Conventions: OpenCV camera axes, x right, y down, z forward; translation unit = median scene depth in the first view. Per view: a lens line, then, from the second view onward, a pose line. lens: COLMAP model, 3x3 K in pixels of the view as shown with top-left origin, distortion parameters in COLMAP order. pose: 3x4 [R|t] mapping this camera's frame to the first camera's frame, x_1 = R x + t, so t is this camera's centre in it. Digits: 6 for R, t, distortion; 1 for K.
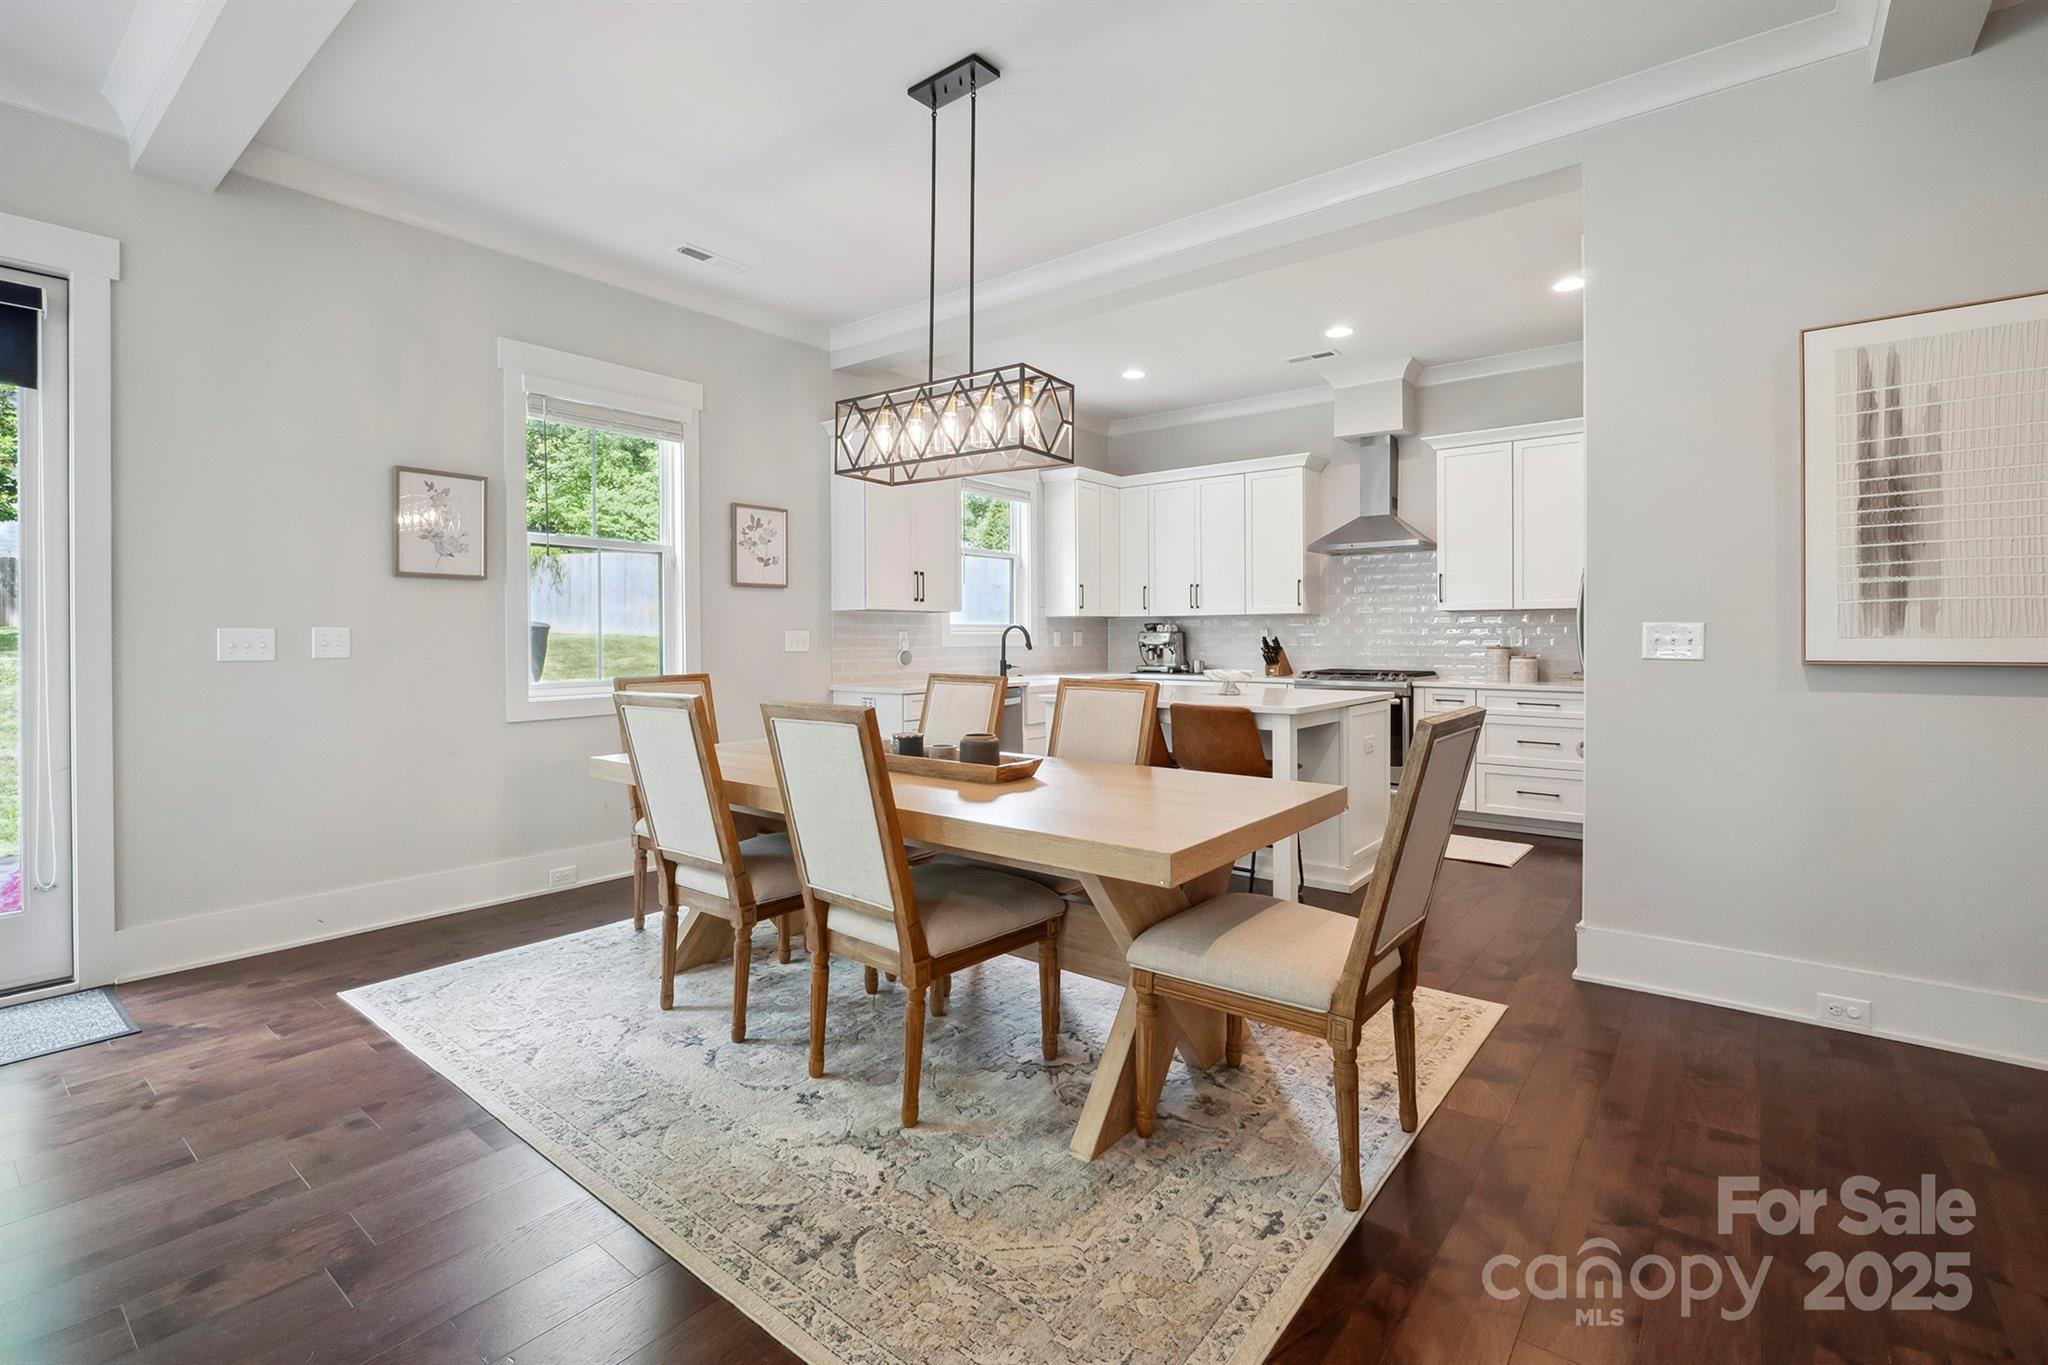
lens RADIAL K [[917.9, 0, 1033.2], [0, 917.9, 639.6], [0, 0, 1]] dist [-0.003152, -0.001110]
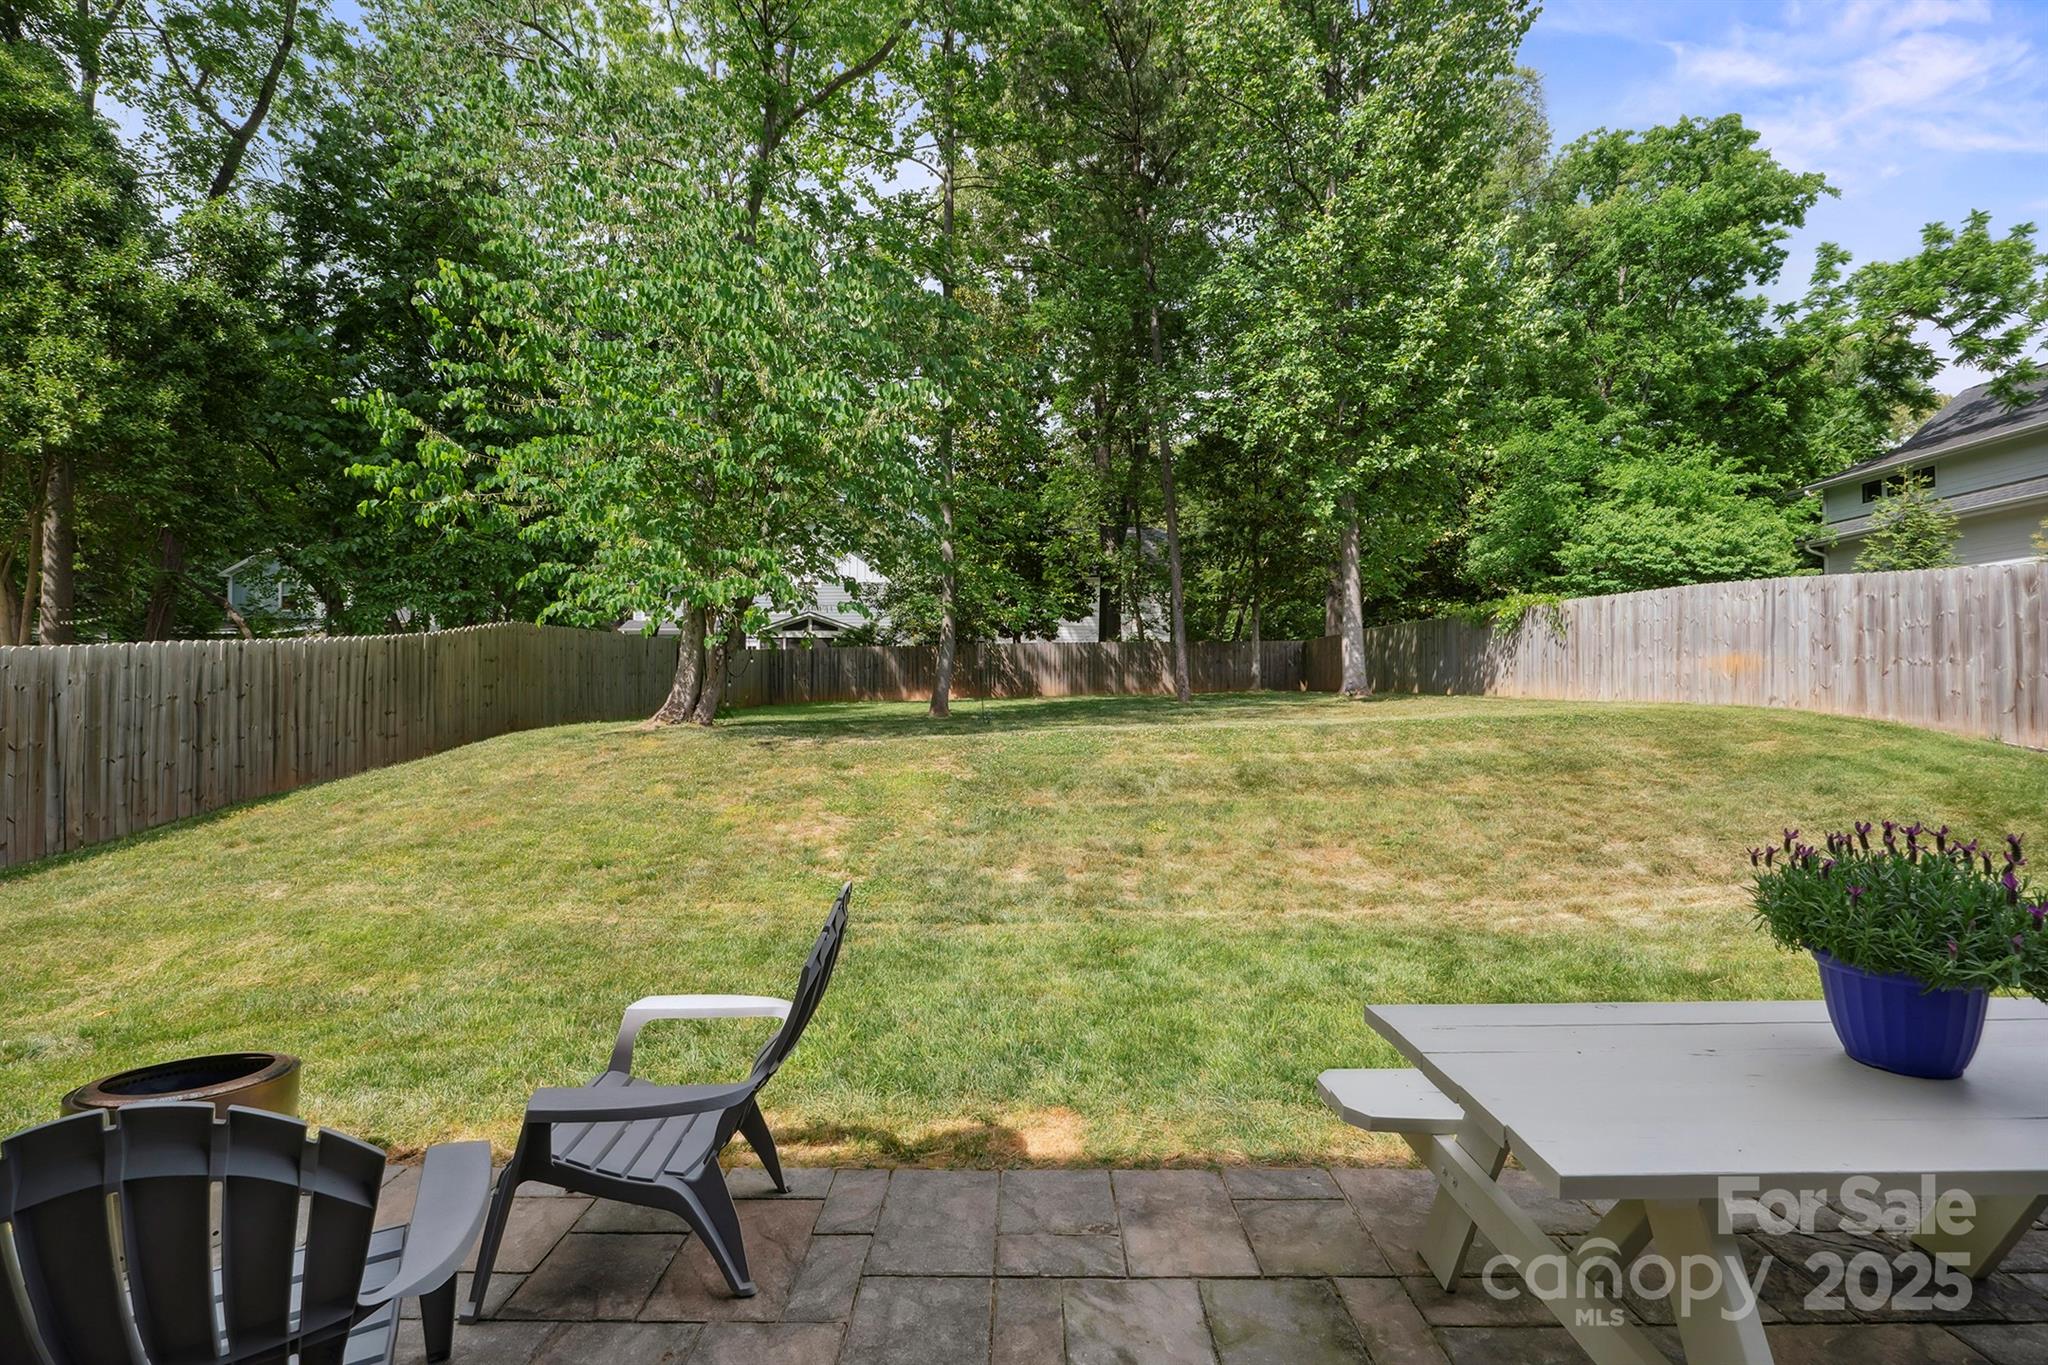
lens RADIAL K [[856.3, 0, 1017.2], [0, 856.3, 671.6], [0, 0, 1]] dist [-0.000782, 0.000176]
pose [[0.605621, -0.028432, -0.795245, -0.768372], [-0.001395, 0.999322, -0.036791, -0.013855], [0.795752, 0.023391, 0.605171, 0.640071]]
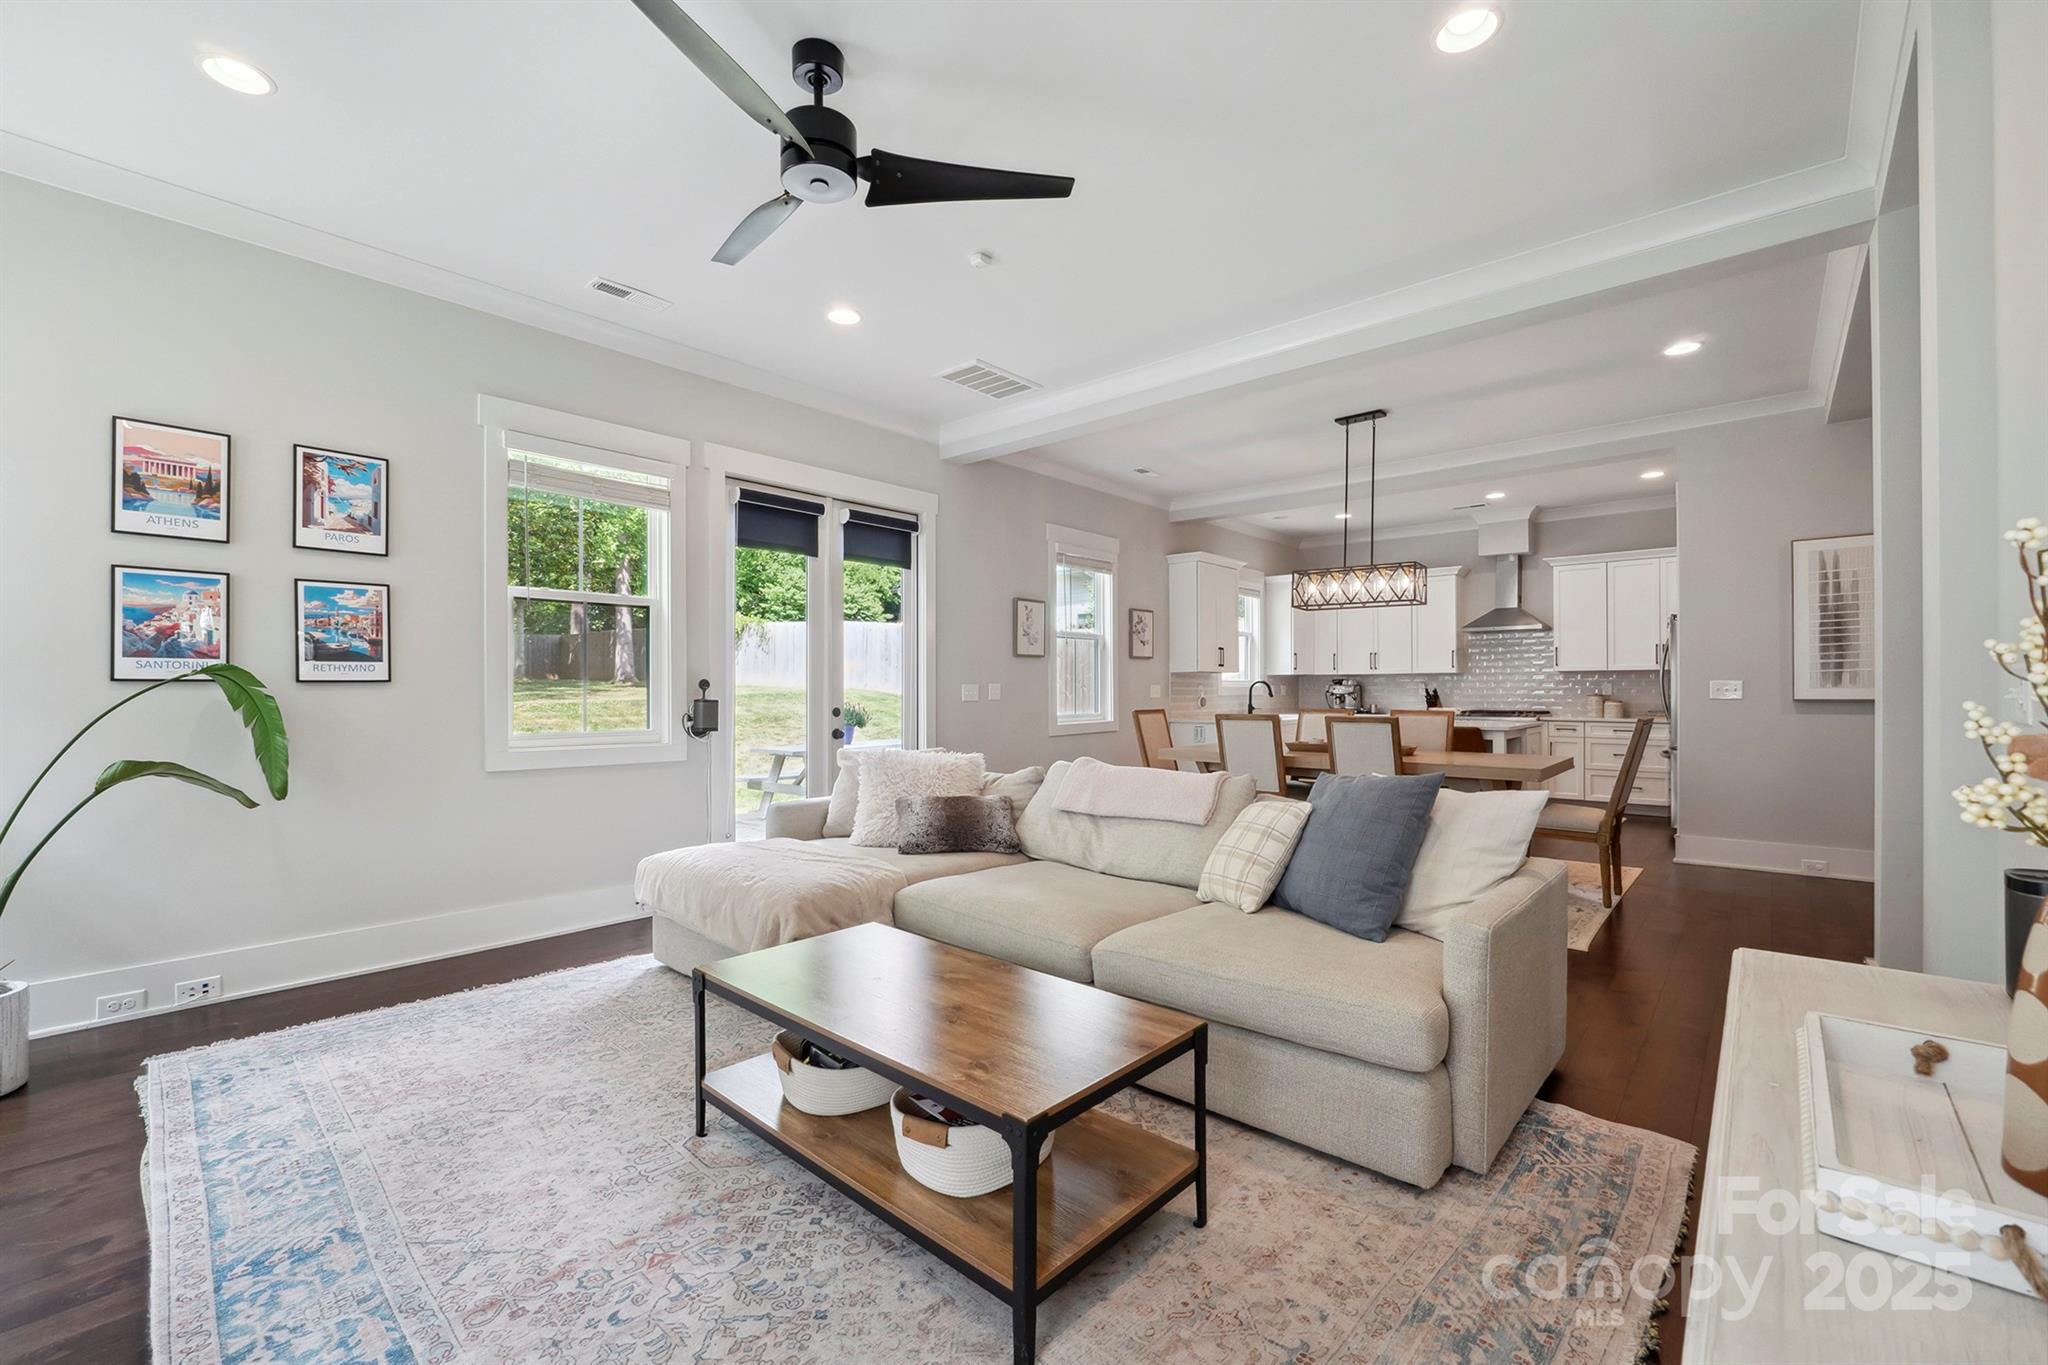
lens RADIAL K [[863.4, 0, 1015.0], [0, 863.4, 687.4], [0, 0, 1]] dist [-0.007221, 0.000316]
pose [[0.998477, -0.001134, -0.055157, -0.413084], [0.000859, 0.999987, -0.005016, 0.002240], [0.055162, 0.004961, 0.998465, -0.528351]]
